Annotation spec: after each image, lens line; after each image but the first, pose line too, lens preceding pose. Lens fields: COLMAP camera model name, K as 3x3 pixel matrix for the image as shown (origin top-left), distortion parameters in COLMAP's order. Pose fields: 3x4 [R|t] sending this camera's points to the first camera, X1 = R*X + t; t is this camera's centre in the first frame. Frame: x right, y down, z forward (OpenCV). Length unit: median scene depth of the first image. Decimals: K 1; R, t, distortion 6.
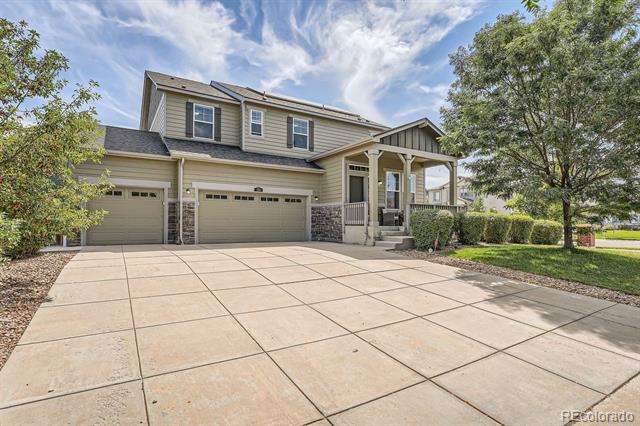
lens RADIAL K [[319.2, 0, 320.0], [0, 319.2, 213.0], [0, 0, 1]] dist [0.000260, 0.000026]
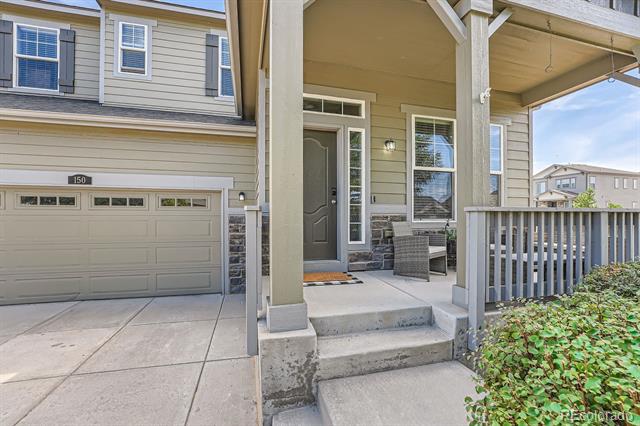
lens RADIAL K [[264.5, 0, 320.0], [0, 264.5, 213.0], [0, 0, 1]] dist [0.000984, 0.000154]
pose [[0.959017, -0.021846, -0.282504, 0.191185], [0.022964, 0.999736, 0.000647, -0.020539], [0.282415, -0.007108, 0.959266, 0.694759]]
